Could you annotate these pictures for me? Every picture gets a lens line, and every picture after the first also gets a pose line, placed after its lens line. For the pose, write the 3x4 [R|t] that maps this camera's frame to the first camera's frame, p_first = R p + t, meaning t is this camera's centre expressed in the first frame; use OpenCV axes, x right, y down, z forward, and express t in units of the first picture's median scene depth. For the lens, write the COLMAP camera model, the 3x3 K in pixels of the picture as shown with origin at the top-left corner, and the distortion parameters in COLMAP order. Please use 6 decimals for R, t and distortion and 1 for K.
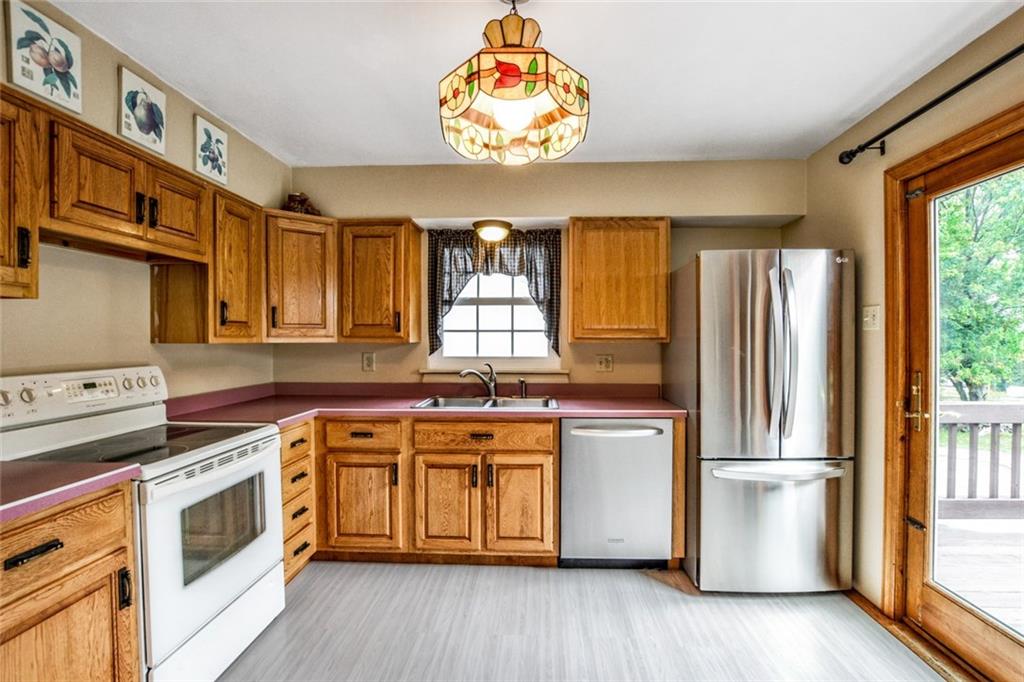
lens RADIAL K [[455.9, 0, 521.5], [0, 455.9, 342.7], [0, 0, 1]] dist [-0.037976, 0.004513]
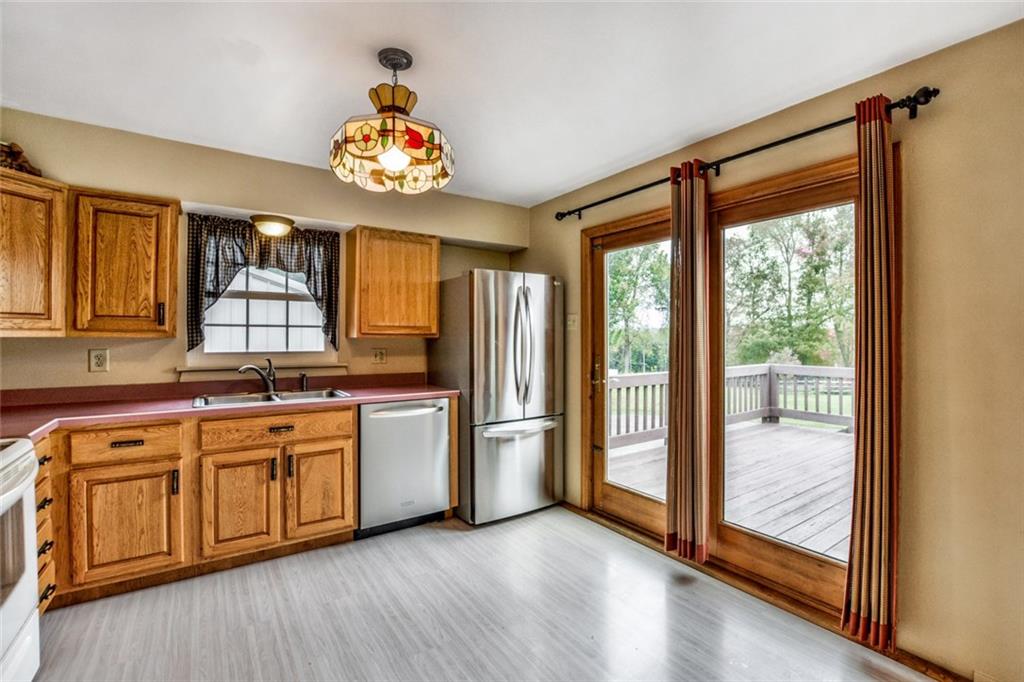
lens RADIAL K [[455.9, 0, 509.0], [0, 455.9, 334.7], [0, 0, 1]] dist [-0.037976, 0.004513]
pose [[0.803369, 0.005478, 0.595456, -0.276619], [0.000109, 0.999956, -0.009347, 0.003405], [-0.595481, 0.007574, 0.803334, -0.118708]]
